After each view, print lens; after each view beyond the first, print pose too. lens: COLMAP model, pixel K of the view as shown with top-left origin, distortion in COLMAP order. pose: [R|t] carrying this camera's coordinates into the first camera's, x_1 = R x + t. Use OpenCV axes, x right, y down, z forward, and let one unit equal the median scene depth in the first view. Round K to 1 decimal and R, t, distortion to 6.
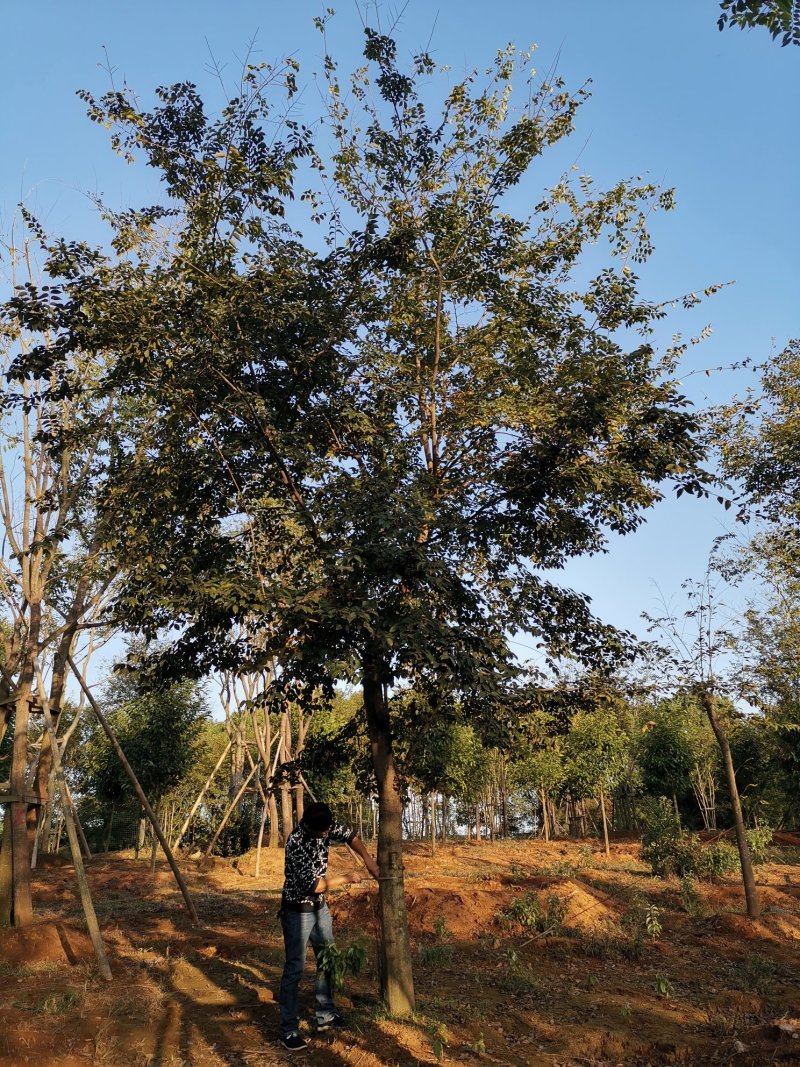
lens RADIAL K [[819.5, 0, 400.0], [0, 819.5, 533.5], [0, 0, 1]] dist [0.096222, -0.122011]
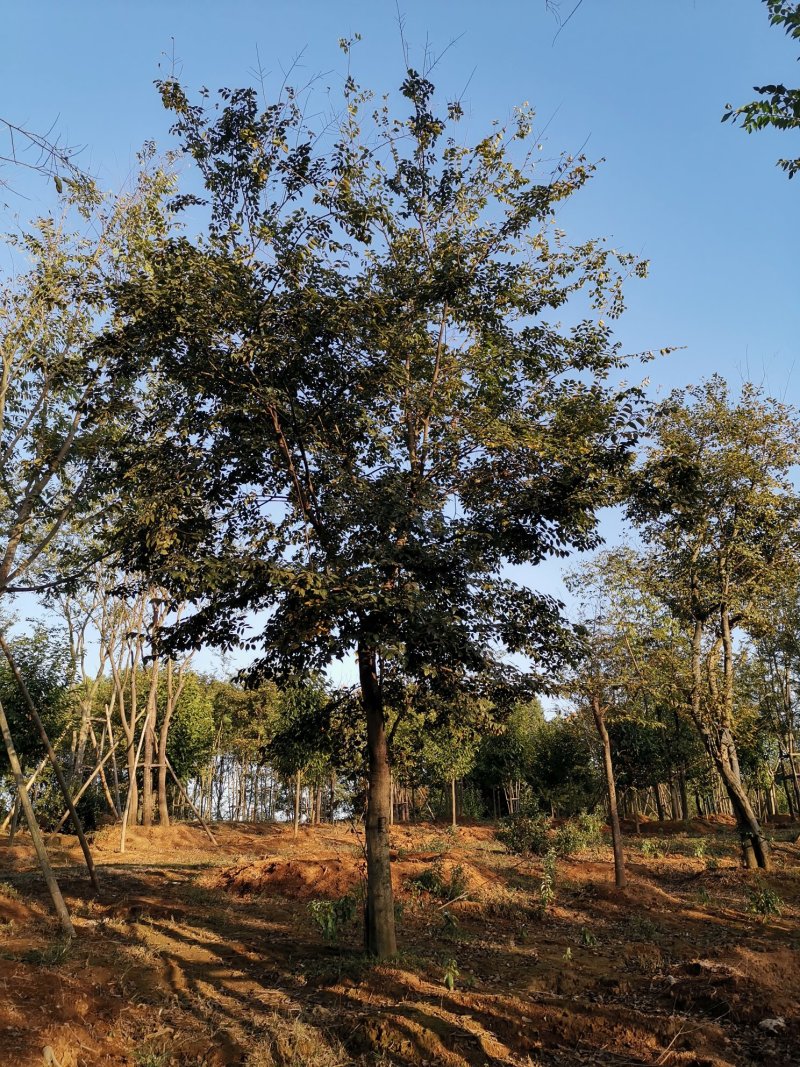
lens RADIAL K [[819.5, 0, 400.0], [0, 819.5, 533.5], [0, 0, 1]] dist [0.096222, -0.122011]
pose [[0.973720, 0.094742, 0.207108, -0.210492], [-0.097398, 0.995242, 0.002638, -0.002117], [-0.205873, -0.022741, 0.978315, -0.074574]]
